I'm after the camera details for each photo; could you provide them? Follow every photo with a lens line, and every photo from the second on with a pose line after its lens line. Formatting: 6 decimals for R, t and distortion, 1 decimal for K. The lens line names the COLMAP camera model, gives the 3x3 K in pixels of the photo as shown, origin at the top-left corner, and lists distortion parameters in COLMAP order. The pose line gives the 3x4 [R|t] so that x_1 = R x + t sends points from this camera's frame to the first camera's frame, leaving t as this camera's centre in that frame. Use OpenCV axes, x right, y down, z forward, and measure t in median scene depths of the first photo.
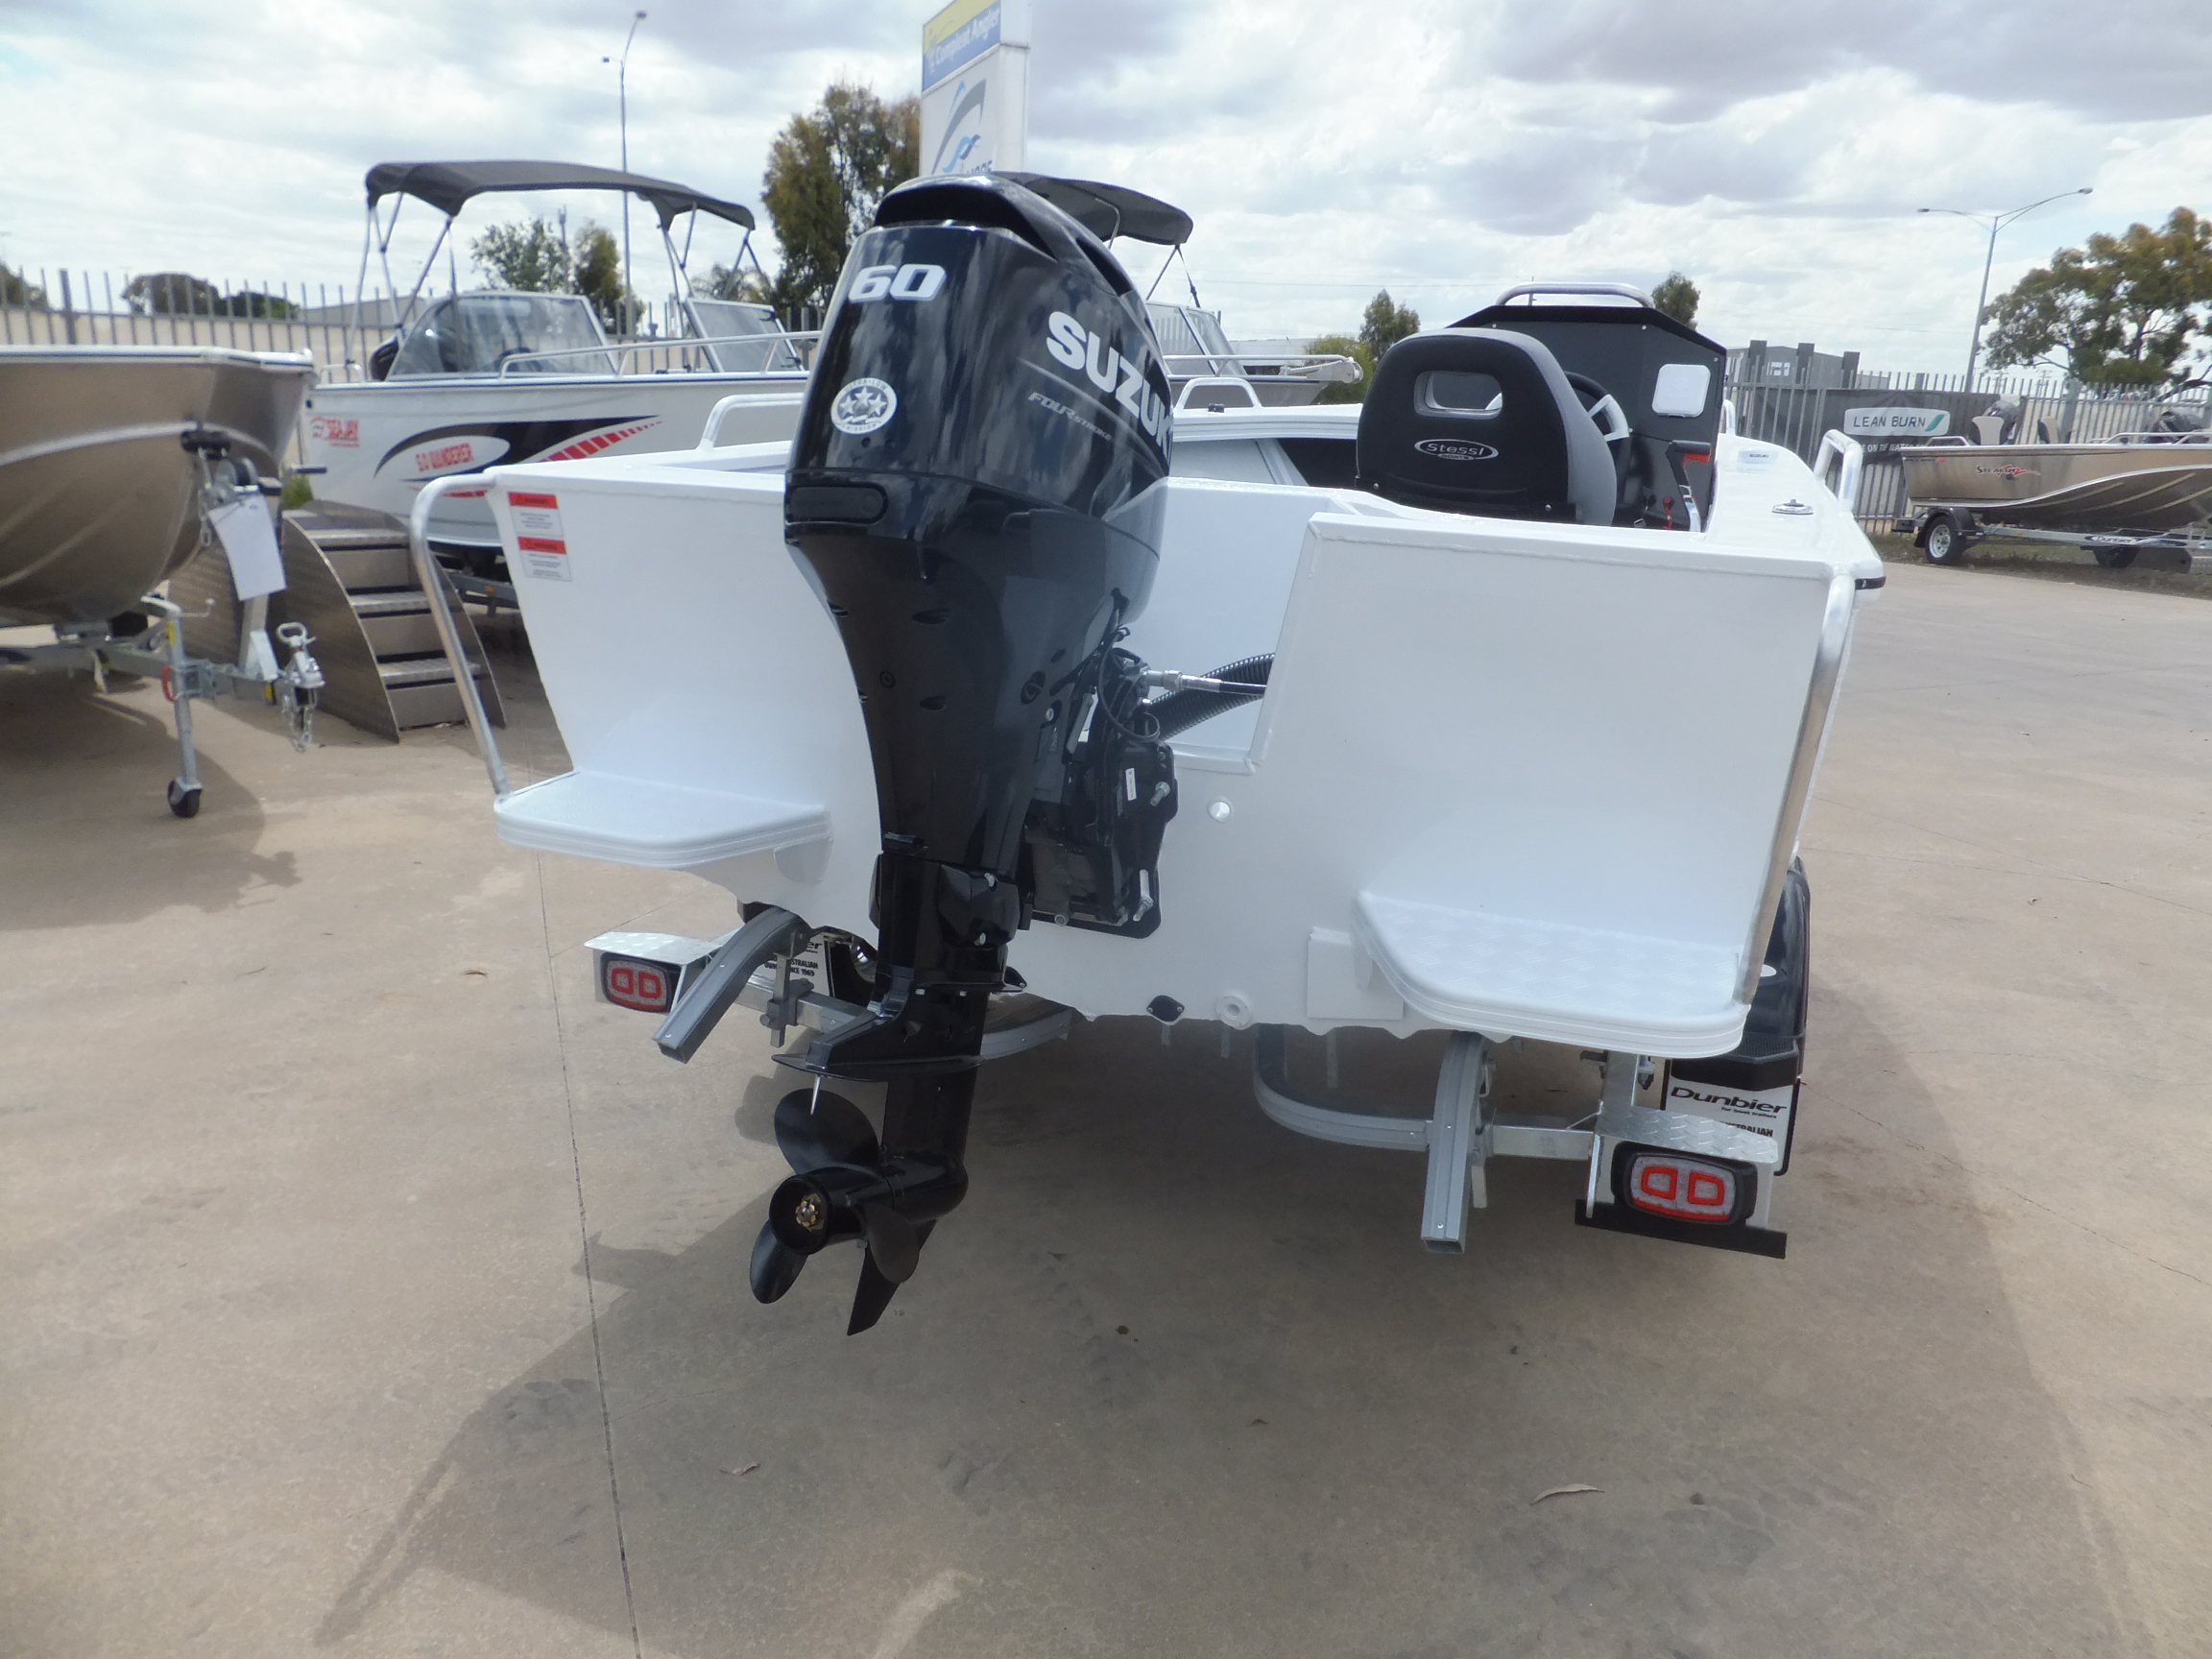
lens RADIAL K [[1507.6, 0, 1065.2], [0, 1507.6, 821.6], [0, 0, 1]] dist [-0.021210, 0.032326]
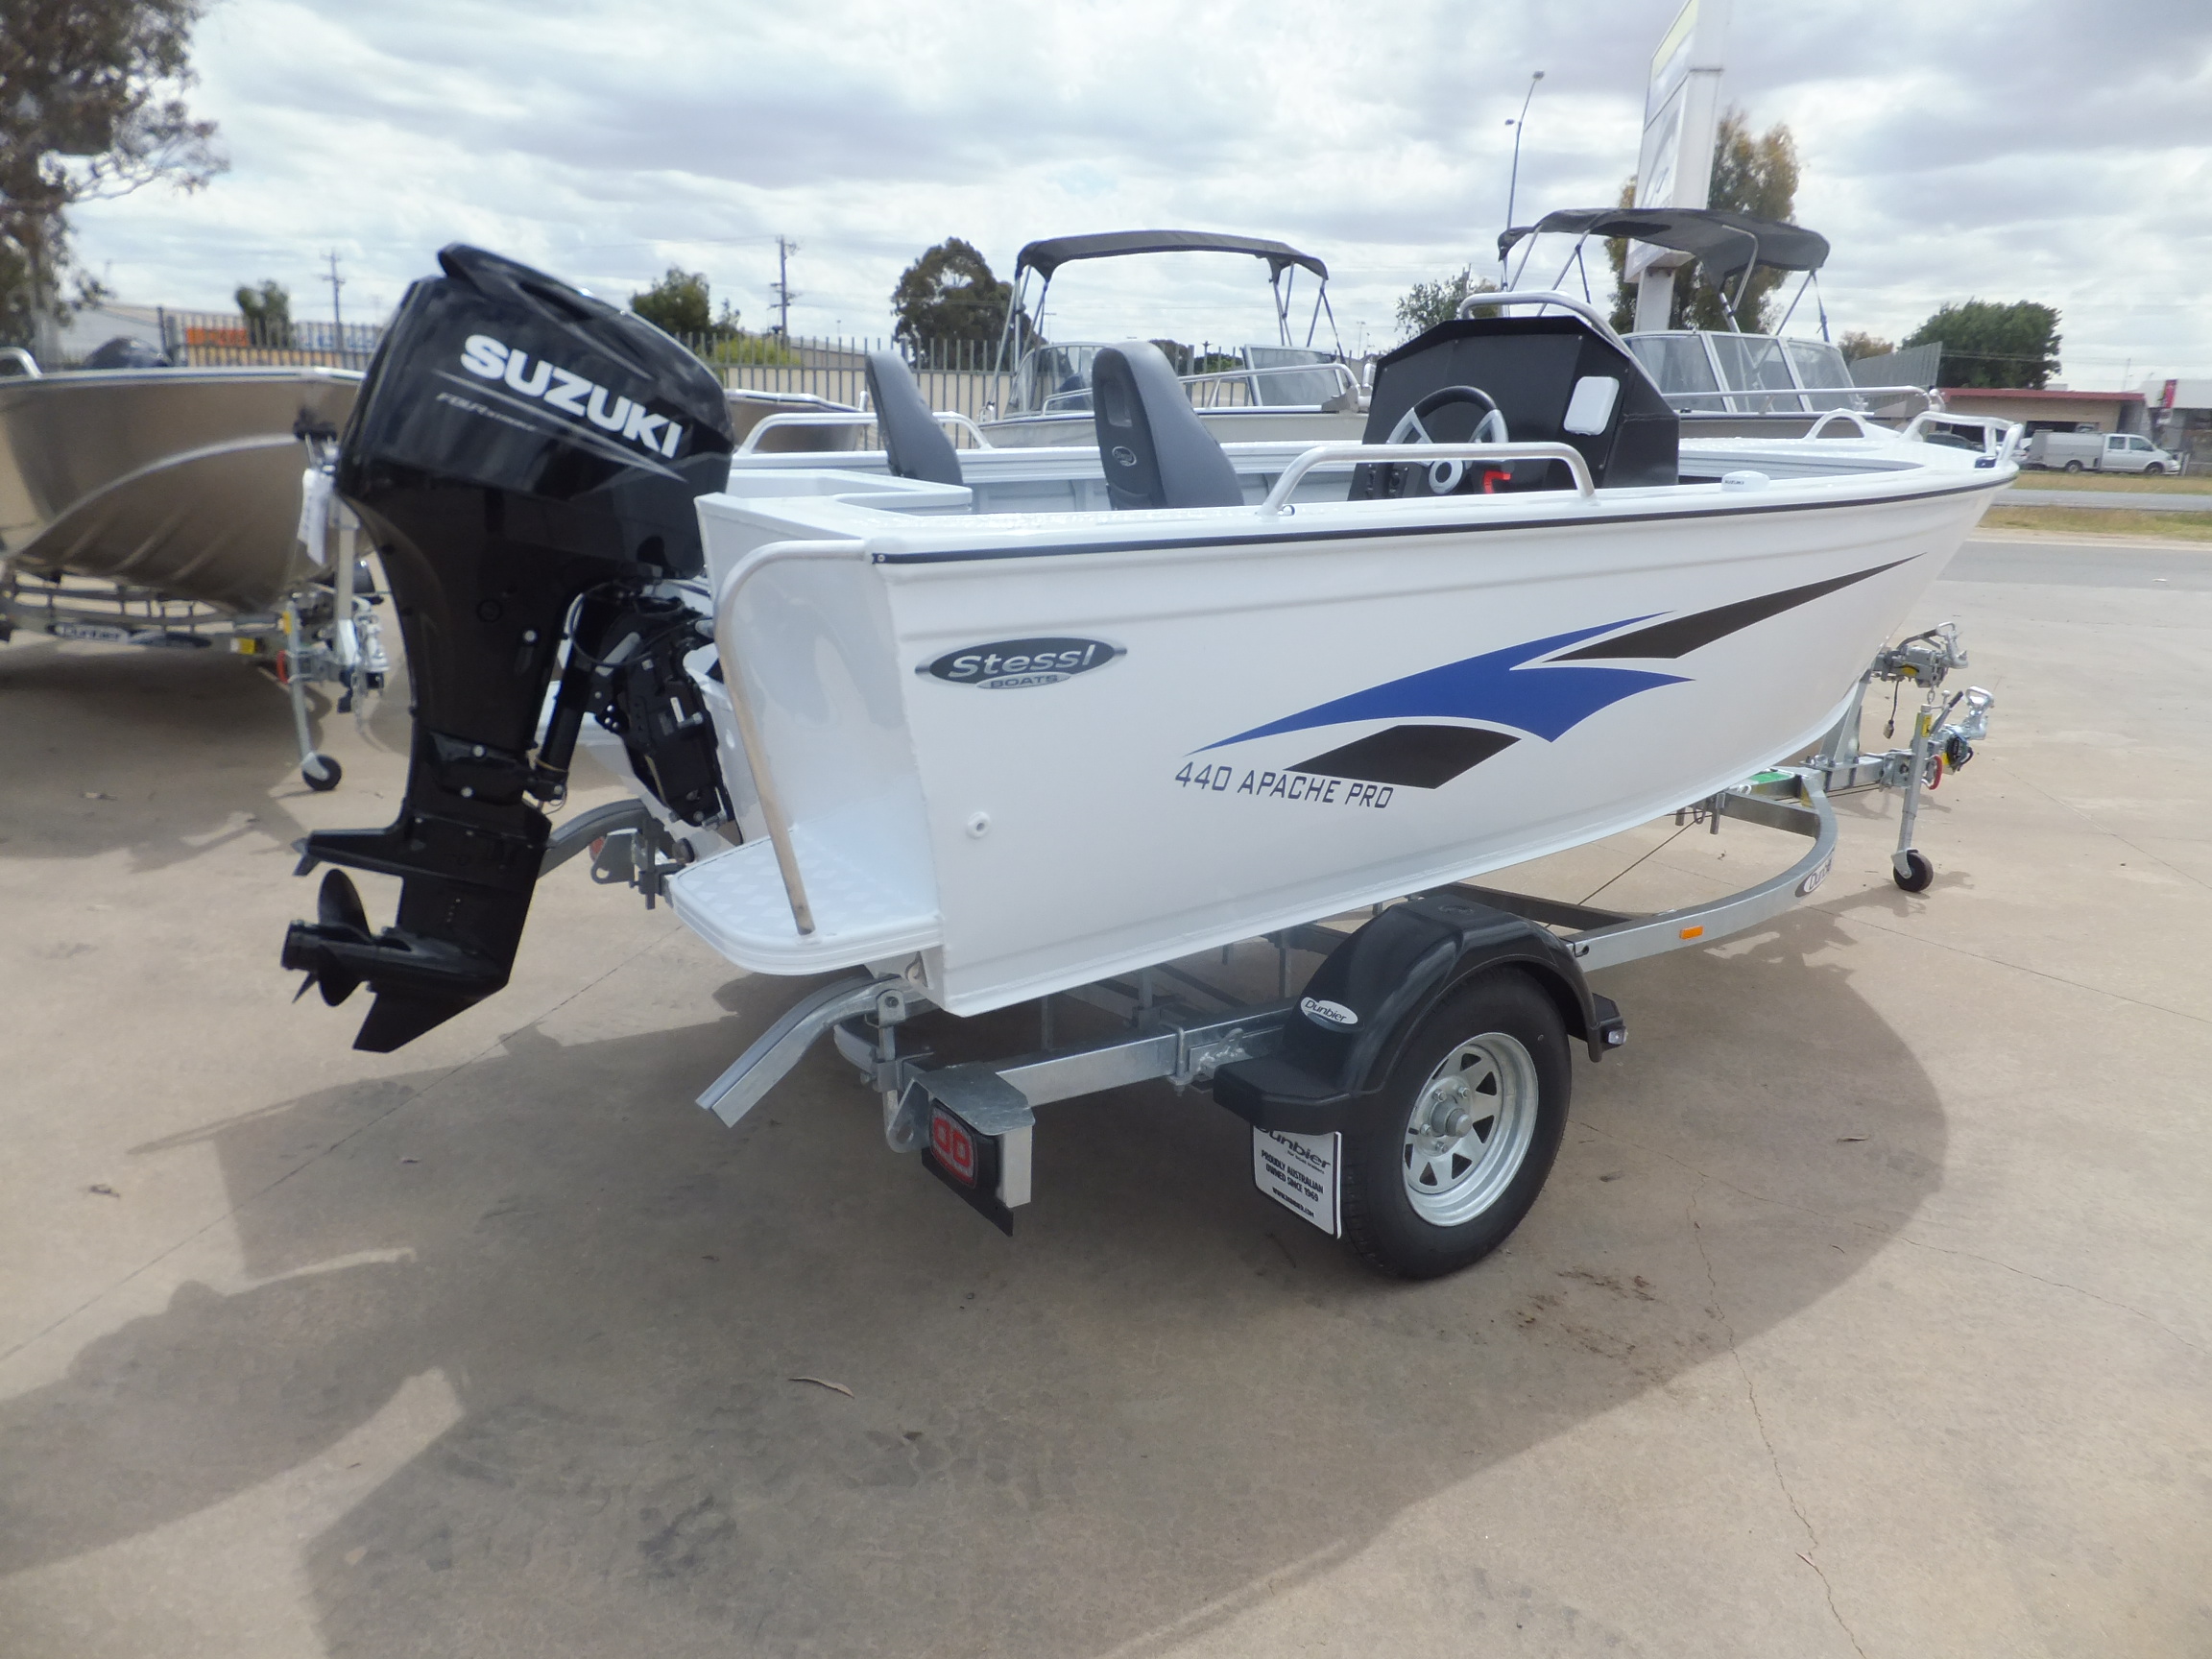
lens RADIAL K [[1524.5, 0, 1106.0], [0, 1524.5, 829.5], [0, 0, 1]] dist [-0.057631, 0.065605]
pose [[0.812827, 0.145309, -0.564091, 0.858374], [-0.162186, 0.986549, 0.020430, -0.008887], [0.559472, 0.074882, 0.825460, 0.137742]]
